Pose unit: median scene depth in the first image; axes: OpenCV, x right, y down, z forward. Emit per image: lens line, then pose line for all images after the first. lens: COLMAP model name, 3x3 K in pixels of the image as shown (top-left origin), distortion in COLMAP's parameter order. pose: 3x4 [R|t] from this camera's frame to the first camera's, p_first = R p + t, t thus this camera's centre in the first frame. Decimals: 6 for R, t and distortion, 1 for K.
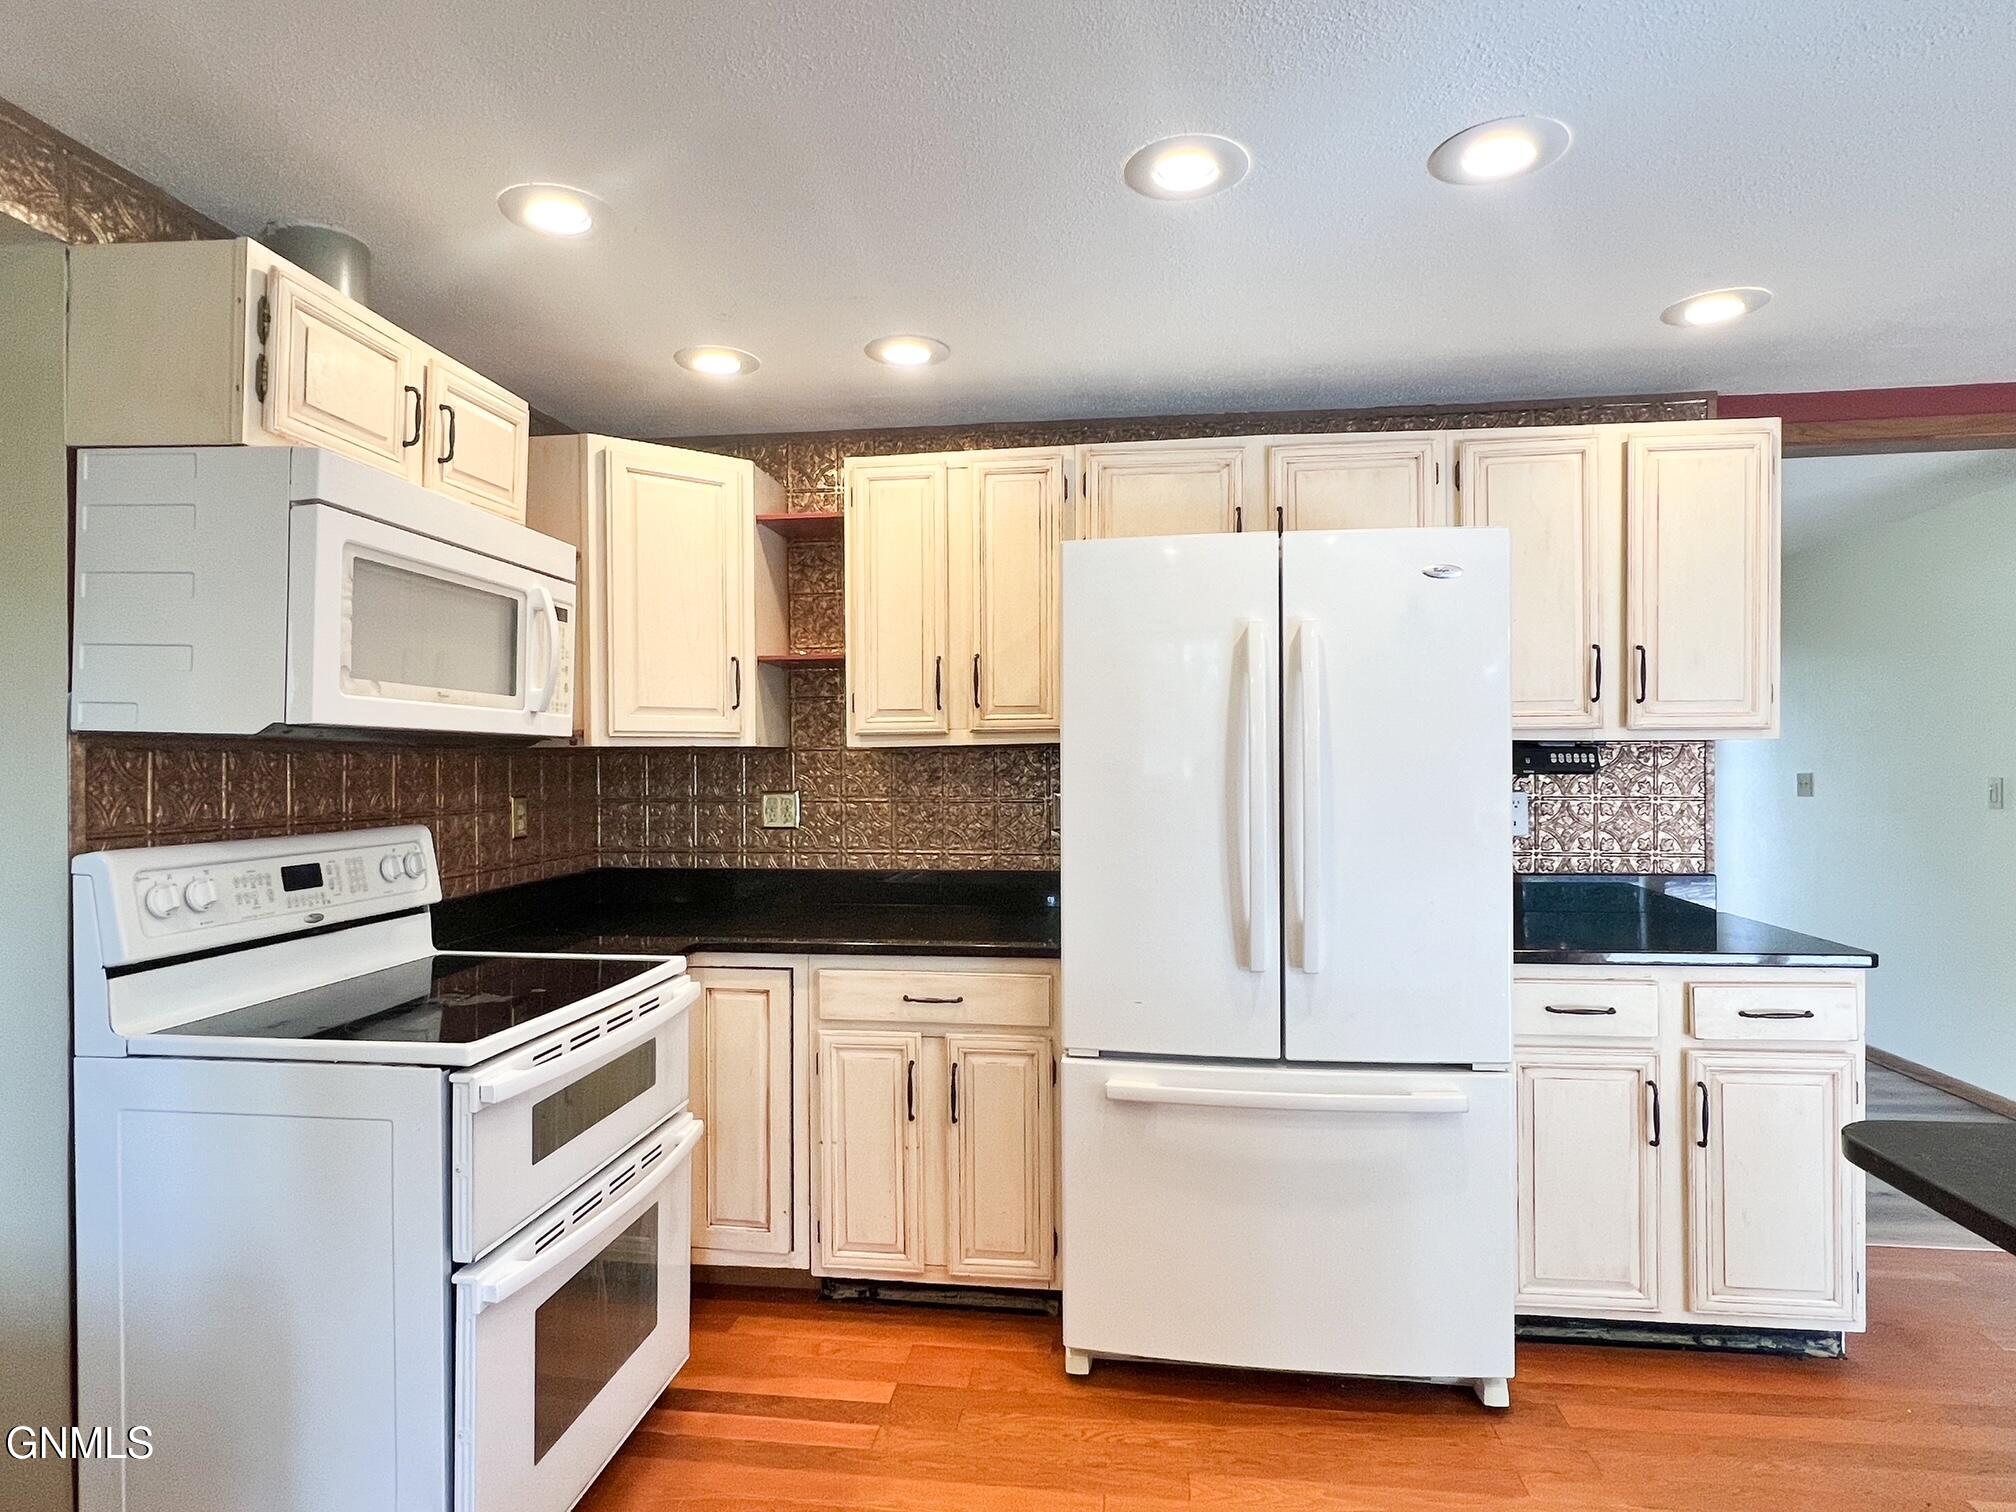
lens RADIAL K [[1111.4, 0, 995.1], [0, 1111.4, 764.9], [0, 0, 1]] dist [0.008690, -0.000053]
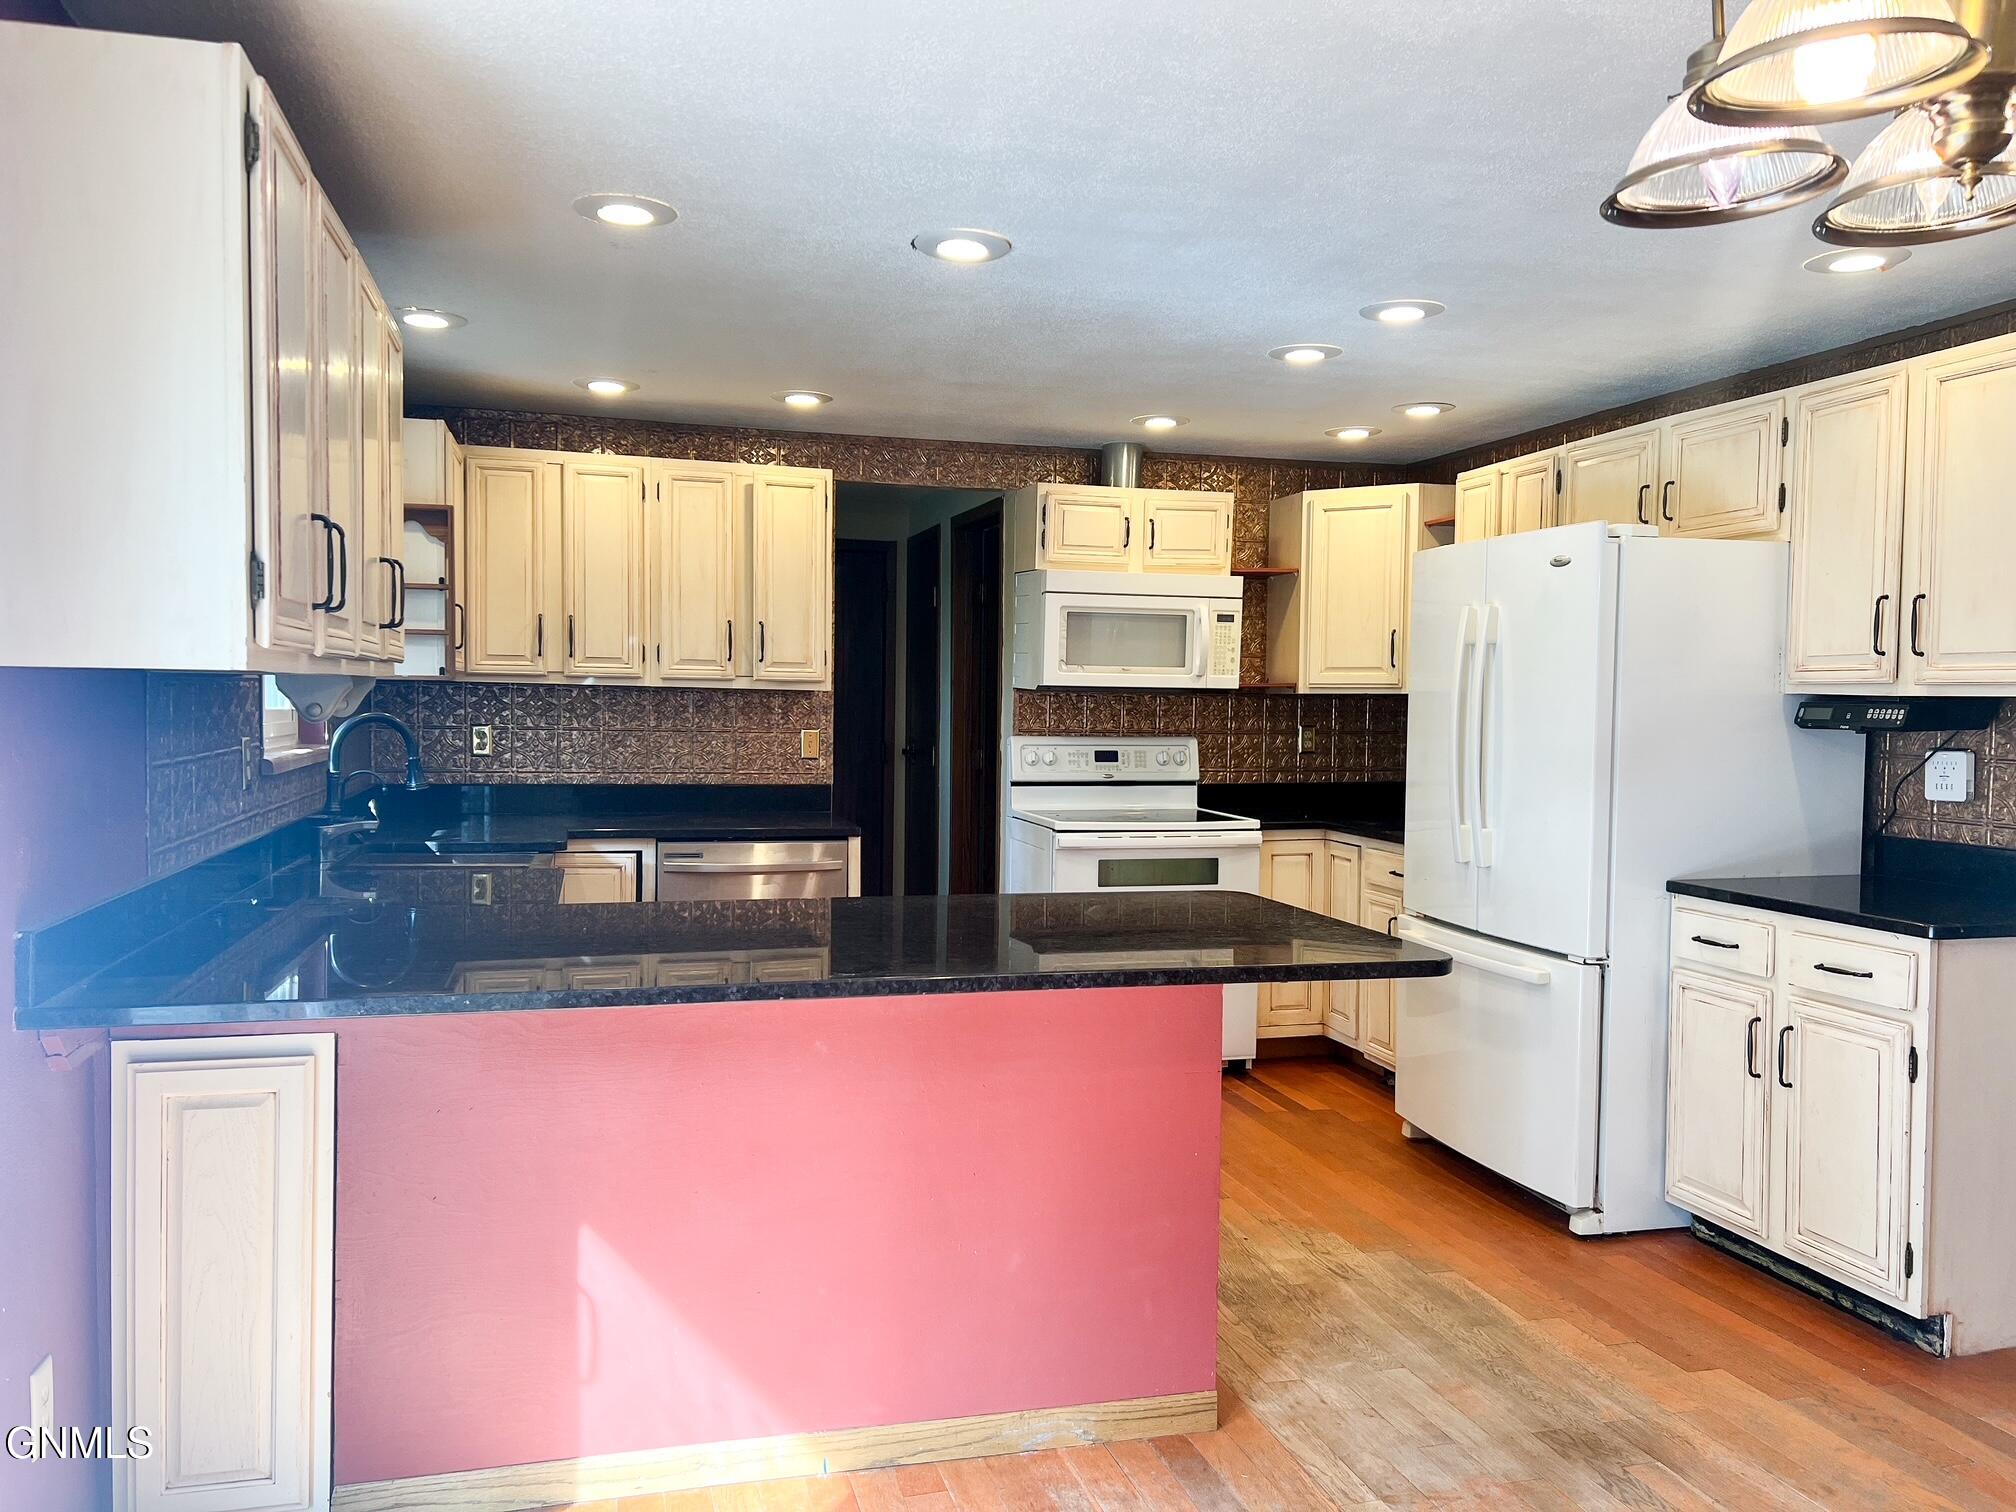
lens RADIAL K [[1538.7, 0, 1006.9], [0, 1538.7, 752.2], [0, 0, 1]] dist [0.001247, -0.001812]
pose [[0.375572, 0.042755, -0.925807, 1.688036], [-0.016343, 0.999086, 0.039509, -0.015412], [0.926649, 0.000292, 0.375927, -0.215862]]
